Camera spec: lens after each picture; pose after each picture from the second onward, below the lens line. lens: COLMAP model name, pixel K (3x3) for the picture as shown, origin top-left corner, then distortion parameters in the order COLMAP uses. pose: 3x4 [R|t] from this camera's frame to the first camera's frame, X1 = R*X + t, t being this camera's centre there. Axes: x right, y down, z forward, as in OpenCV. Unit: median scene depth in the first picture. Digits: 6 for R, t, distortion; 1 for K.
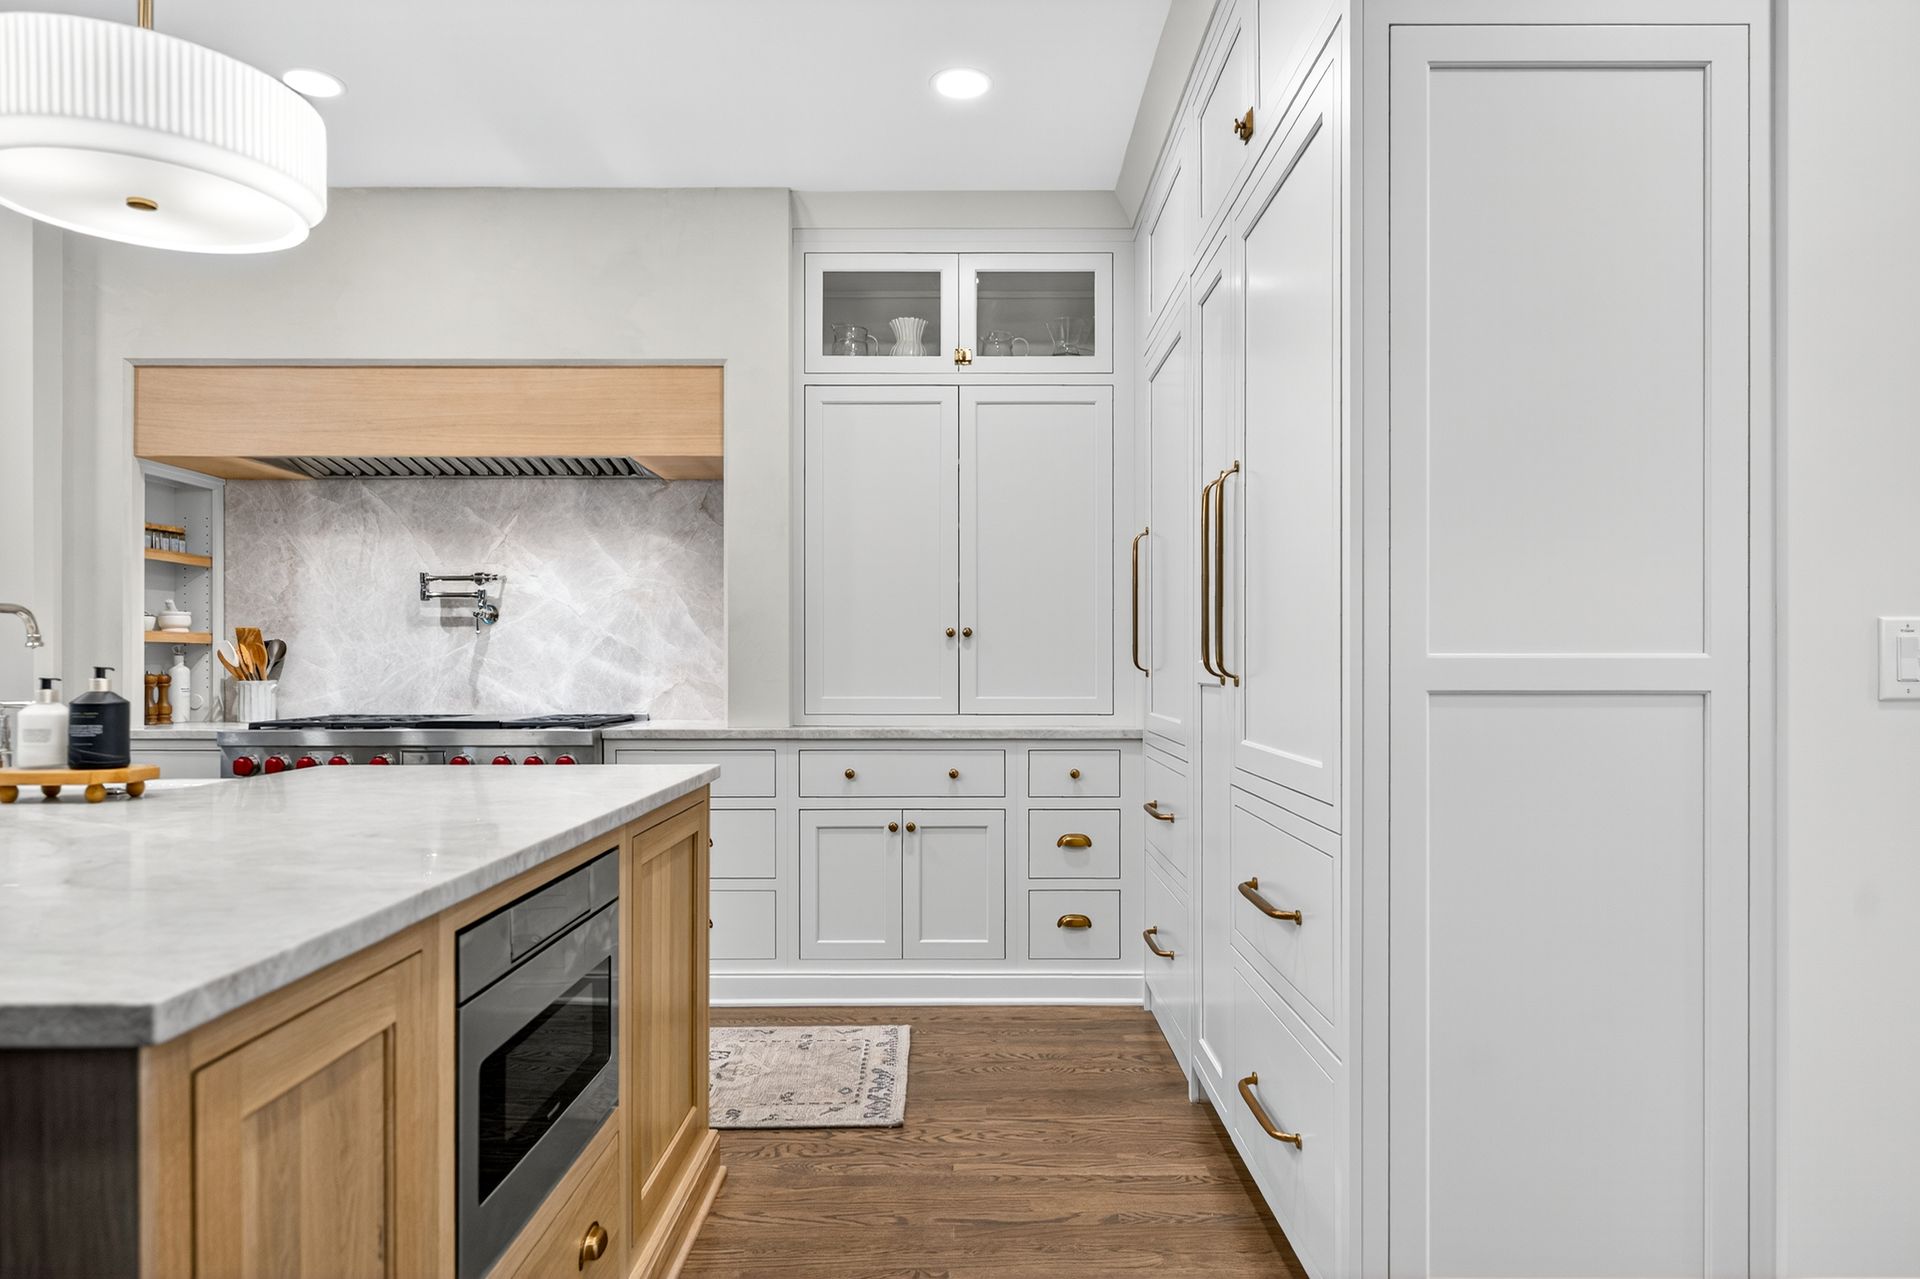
lens RADIAL K [[1176.1, 0, 963.8], [0, 1176.1, 663.4], [0, 0, 1]] dist [0.004671, 0.000293]
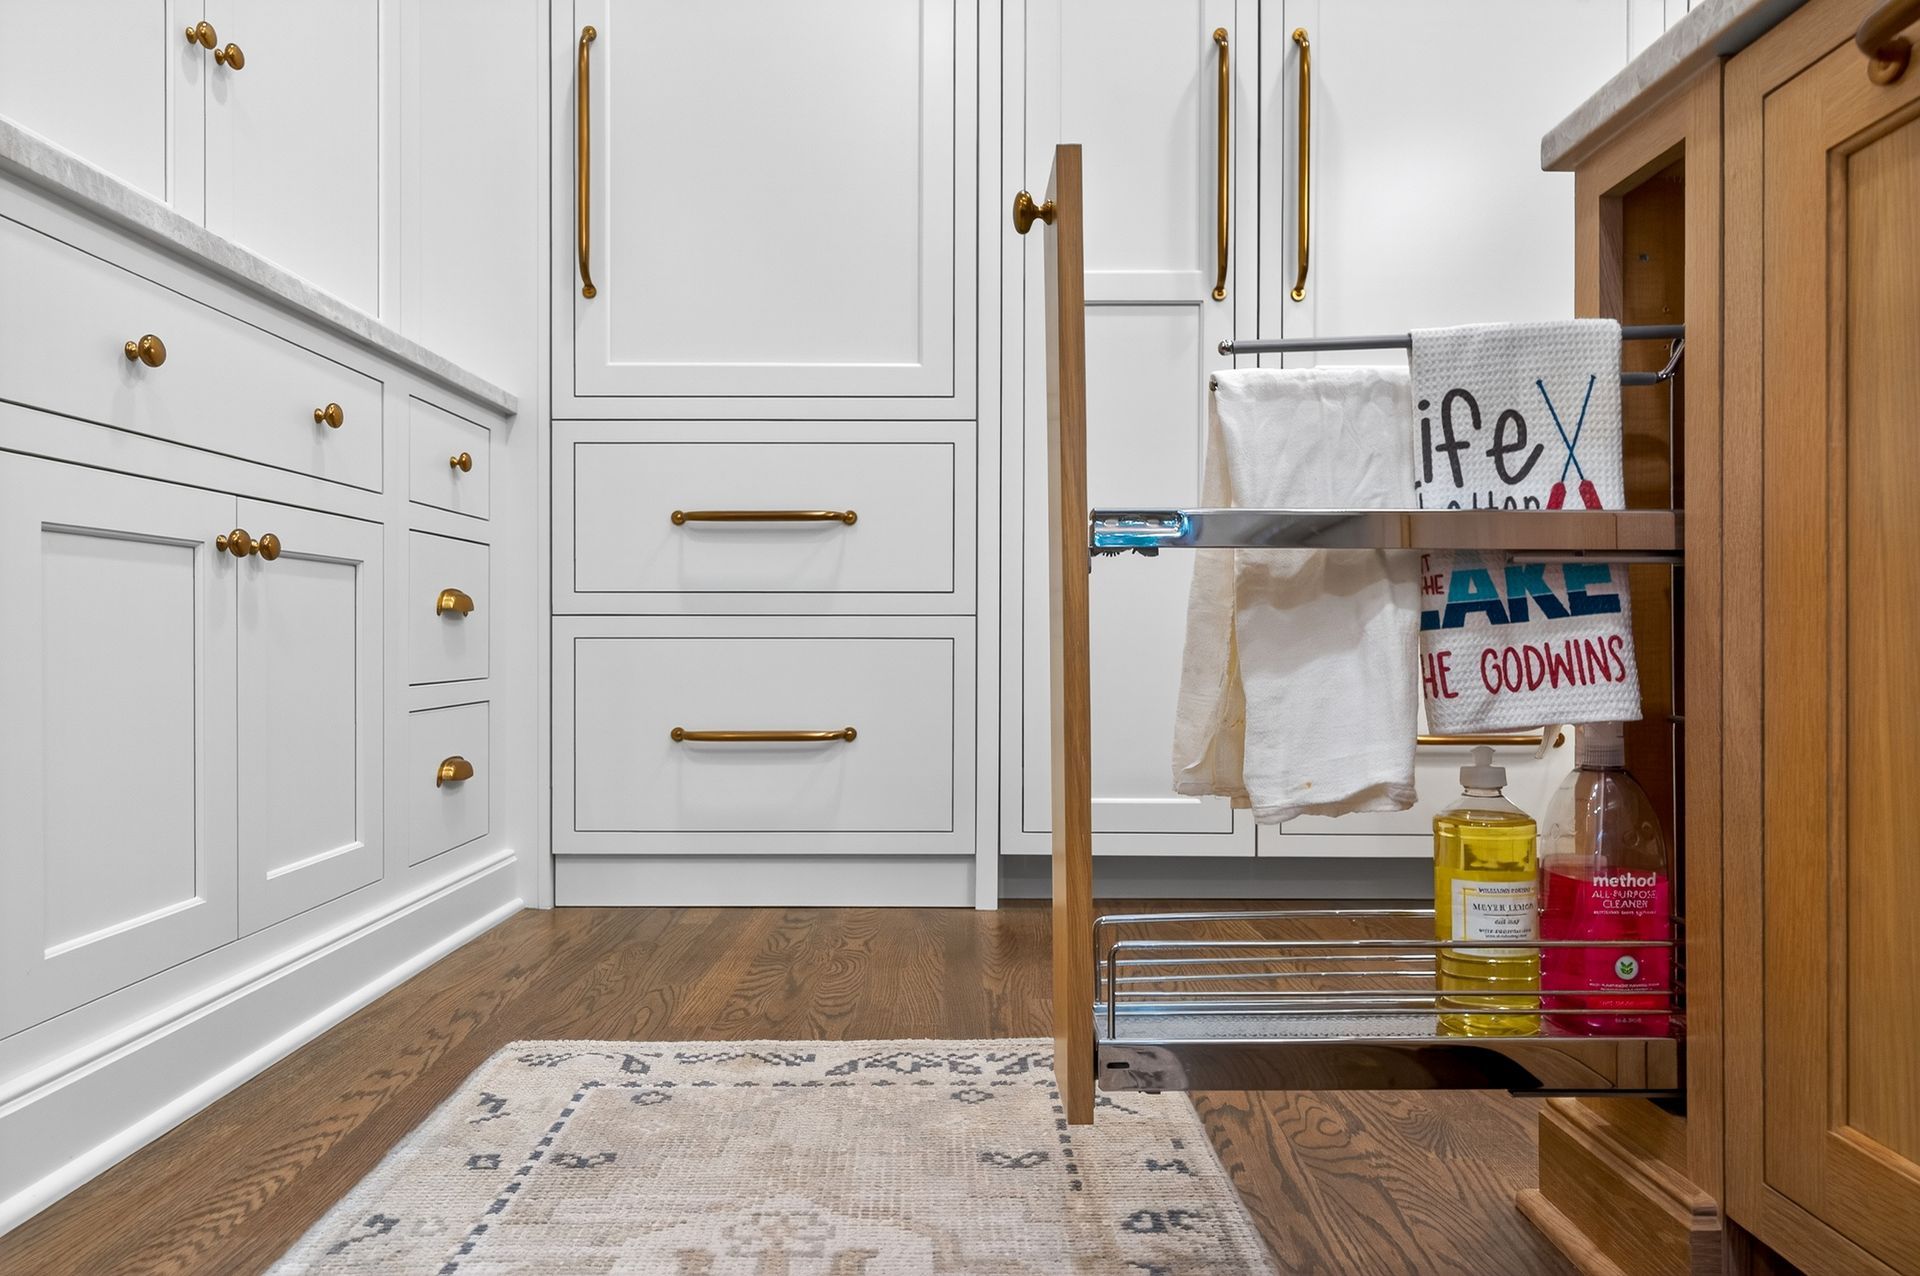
lens RADIAL K [[1204.7, 0, 964.0], [0, 1204.7, 640.6], [0, 0, 1]] dist [0.002336, 0.000379]
pose [[-0.004039, -0.003262, 0.999987, -0.400635], [0.000009, 0.999995, 0.003262, 0.165808], [-0.999992, 0.000022, -0.004039, 0.797957]]
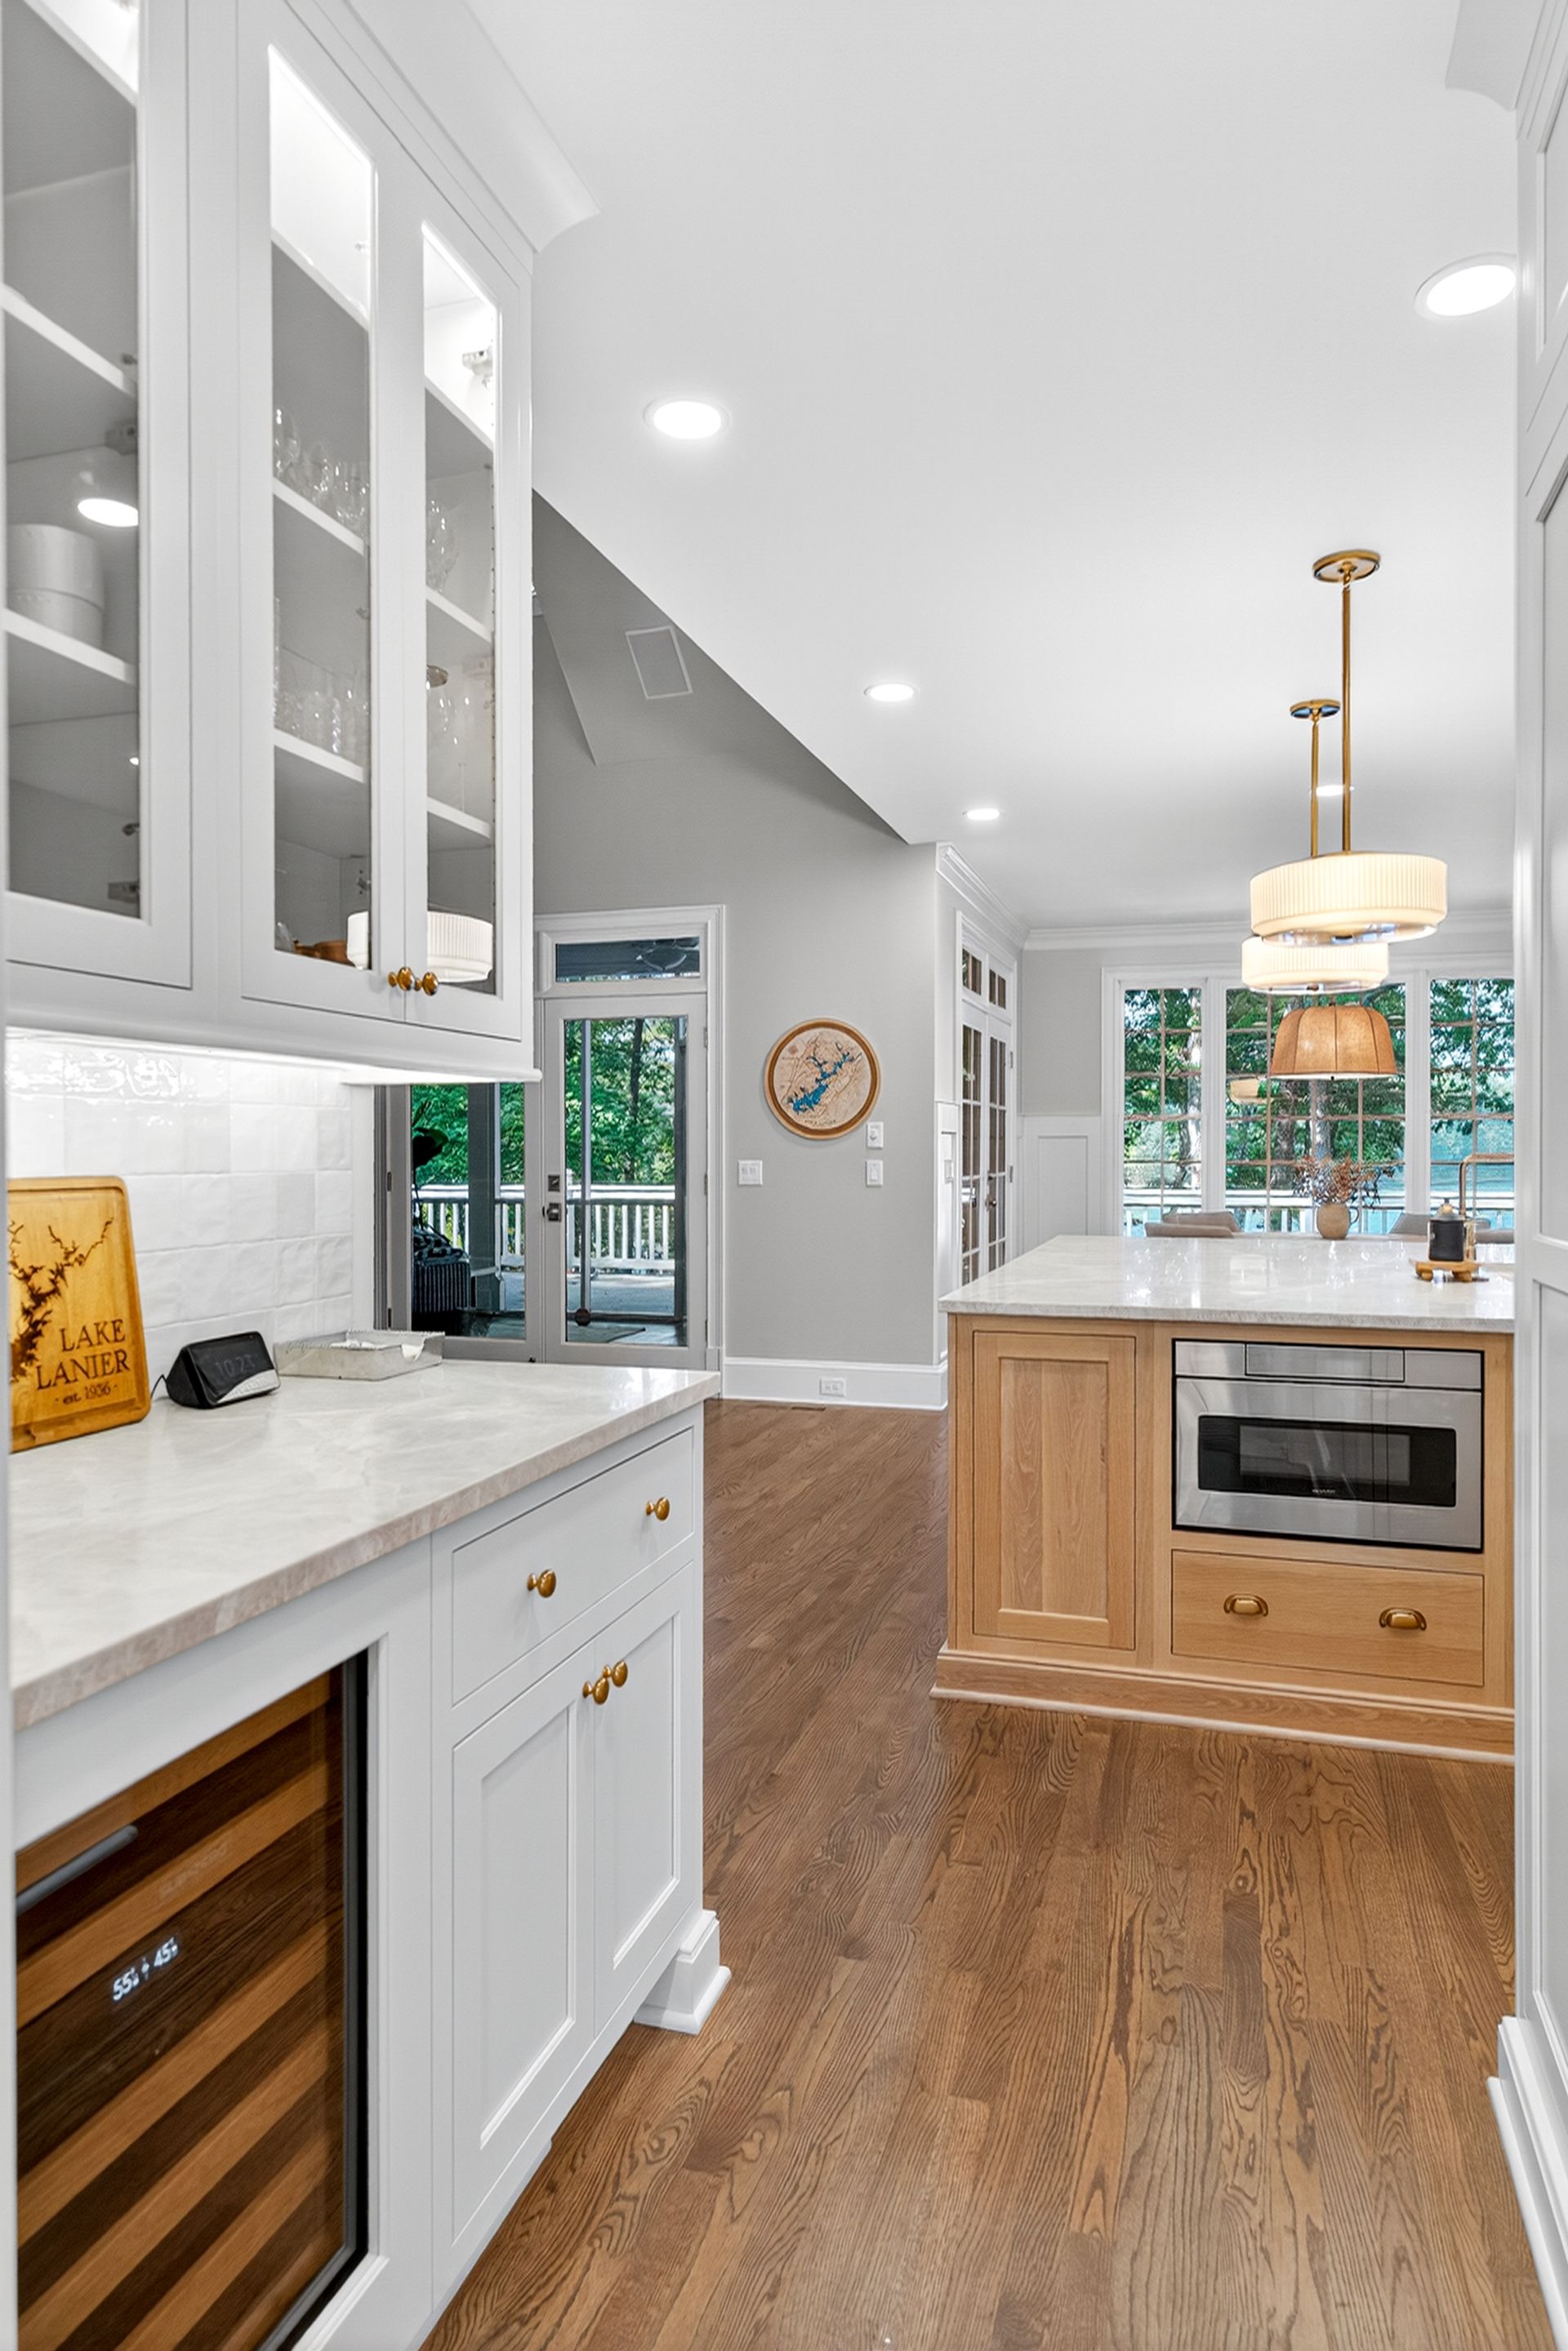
lens RADIAL K [[1440.1, 0, 764.2], [0, 1440.1, 1152.9], [0, 0, 1]] dist [0.004671, 0.000293]
pose [[-0.300476, 0.001856, -0.953788, 0.700396], [-0.000405, 0.999998, 0.002073, -0.030489], [0.953789, 0.001009, -0.300475, 0.356223]]
